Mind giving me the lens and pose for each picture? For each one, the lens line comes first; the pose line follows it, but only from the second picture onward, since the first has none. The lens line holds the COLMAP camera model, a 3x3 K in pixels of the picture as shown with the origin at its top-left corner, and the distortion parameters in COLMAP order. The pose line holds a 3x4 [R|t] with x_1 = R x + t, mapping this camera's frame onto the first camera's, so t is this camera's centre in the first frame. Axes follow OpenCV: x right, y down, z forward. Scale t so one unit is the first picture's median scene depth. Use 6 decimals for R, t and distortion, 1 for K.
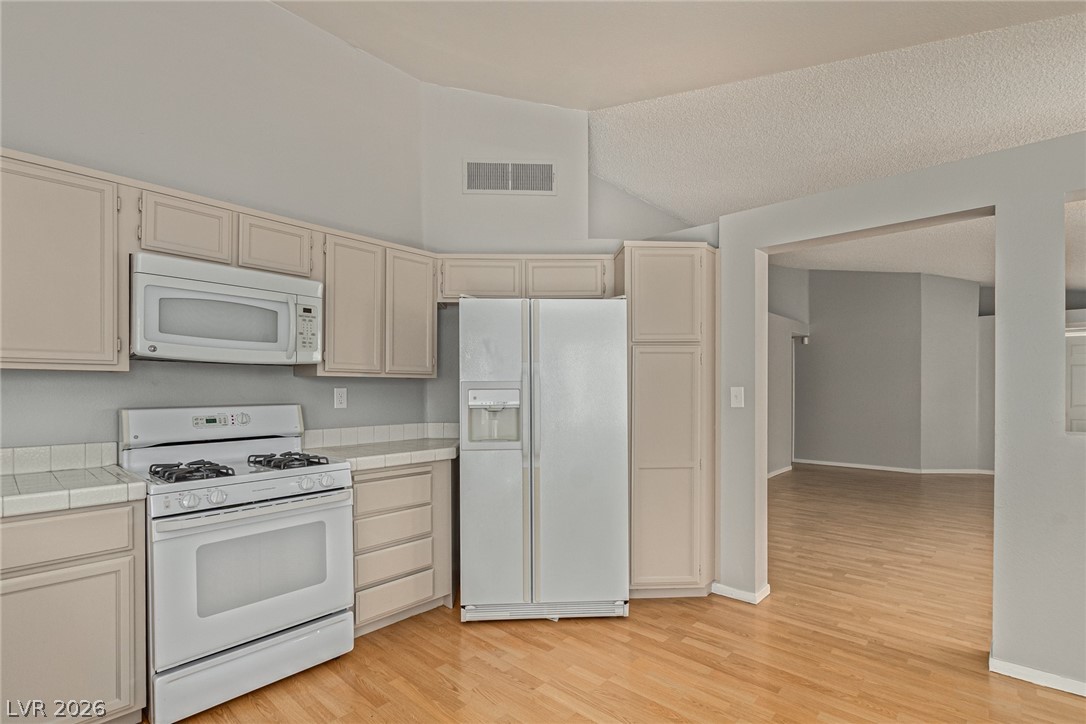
lens RADIAL K [[510.8, 0, 547.3], [0, 510.8, 394.6], [0, 0, 1]] dist [0.011375, -0.000401]
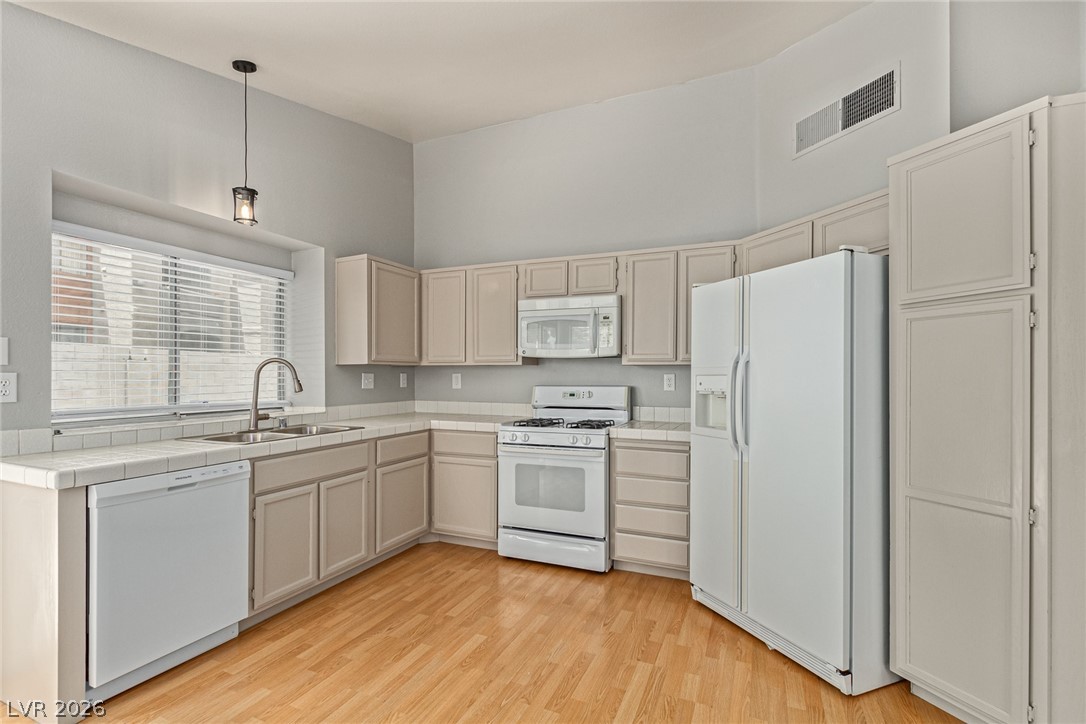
lens RADIAL K [[506.9, 0, 544.2], [0, 506.9, 378.7], [0, 0, 1]] dist [0.013397, -0.000932]
pose [[0.321513, 0.008778, -0.946864, 0.771001], [-0.012002, 0.999914, 0.005194, -0.005341], [0.946829, 0.009695, 0.321591, 0.409446]]
